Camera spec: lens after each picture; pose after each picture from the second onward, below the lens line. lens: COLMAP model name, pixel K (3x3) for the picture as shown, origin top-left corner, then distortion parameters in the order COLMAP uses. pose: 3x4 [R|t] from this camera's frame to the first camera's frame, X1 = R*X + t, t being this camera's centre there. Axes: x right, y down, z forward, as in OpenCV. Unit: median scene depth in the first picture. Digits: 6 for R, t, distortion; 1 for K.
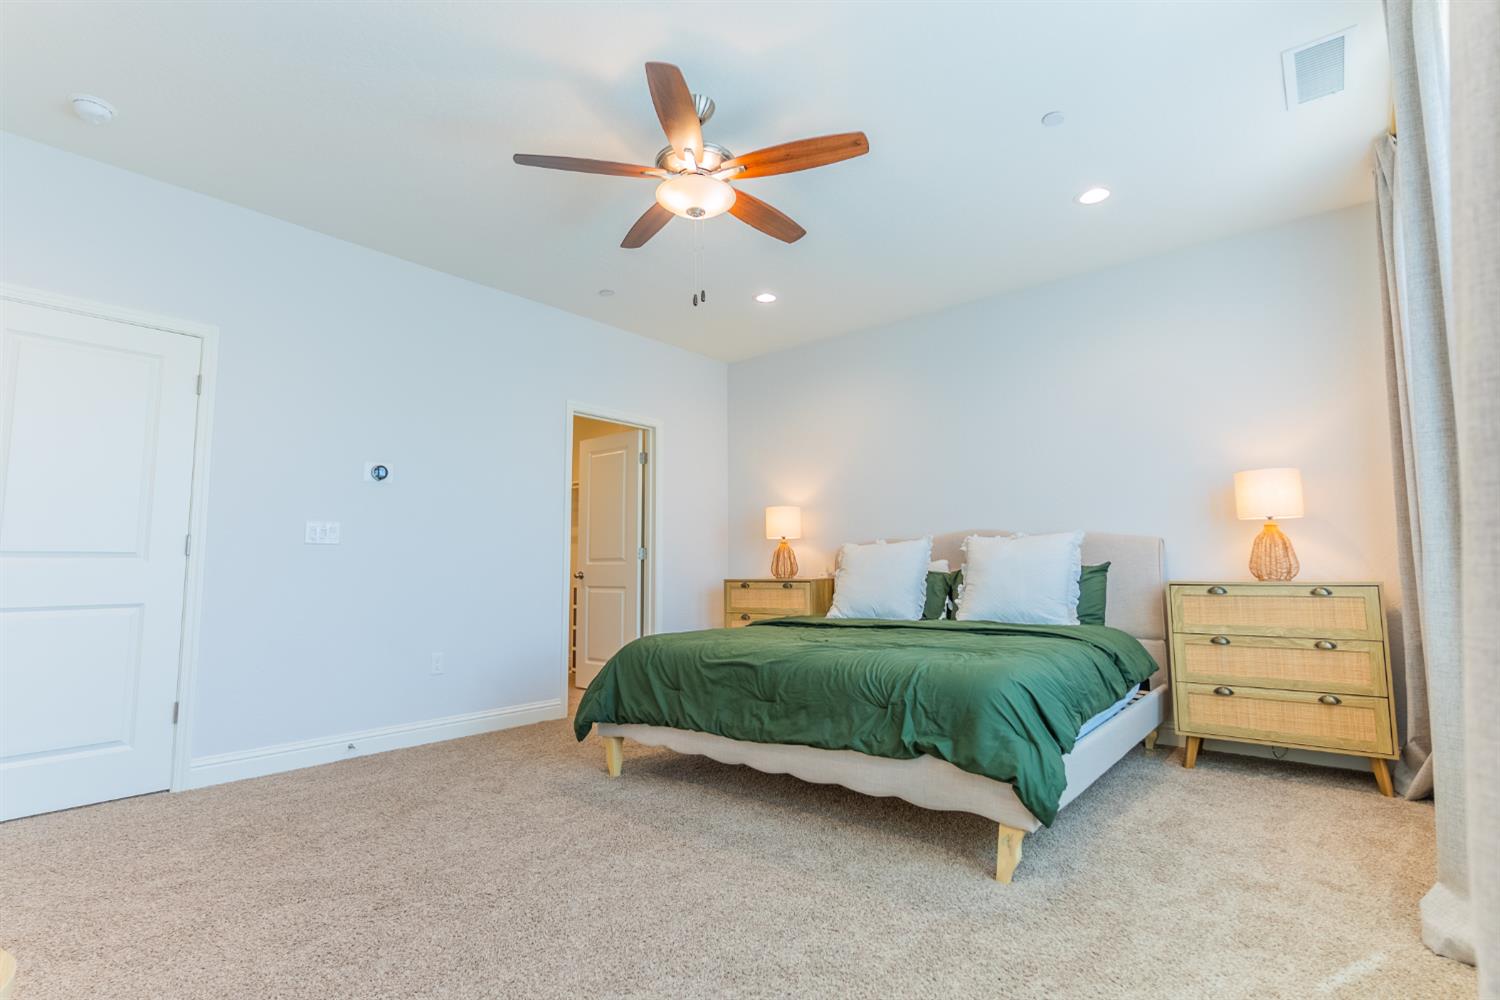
lens RADIAL K [[717.1, 0, 753.3], [0, 717.1, 501.5], [0, 0, 1]] dist [0.002453, -0.000094]
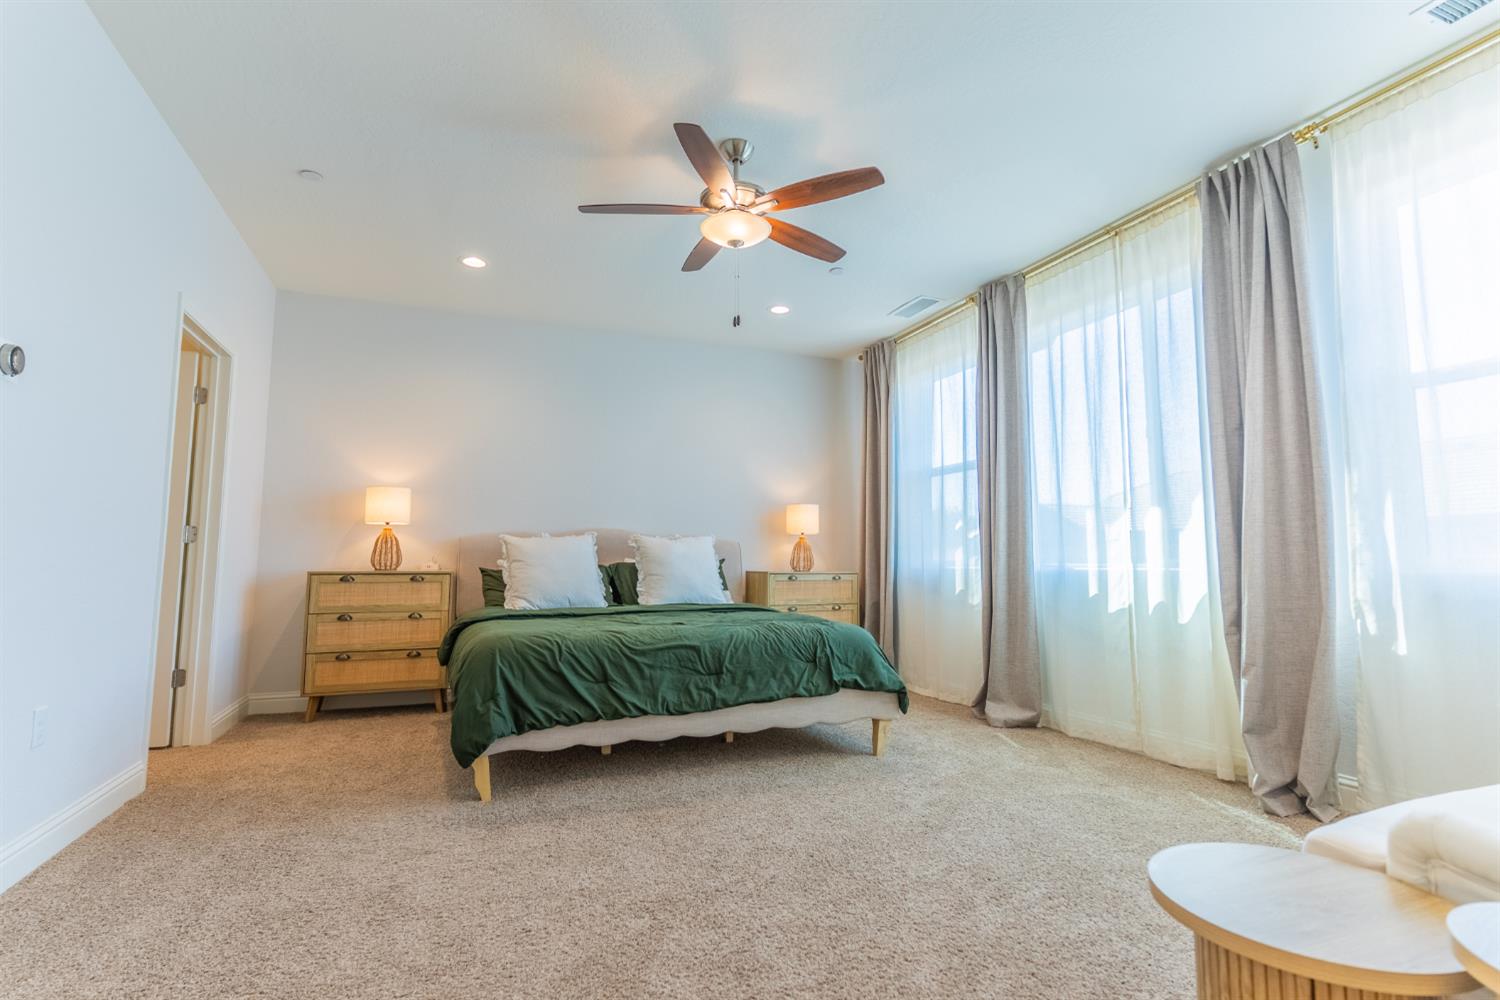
lens RADIAL K [[717.1, 0, 753.3], [0, 717.1, 501.5], [0, 0, 1]] dist [0.002453, -0.000094]
pose [[0.472126, 0.084437, 0.877478, -0.929140], [-0.092198, 0.994673, -0.046107, 0.043902], [-0.876696, -0.059134, 0.477396, 0.378433]]
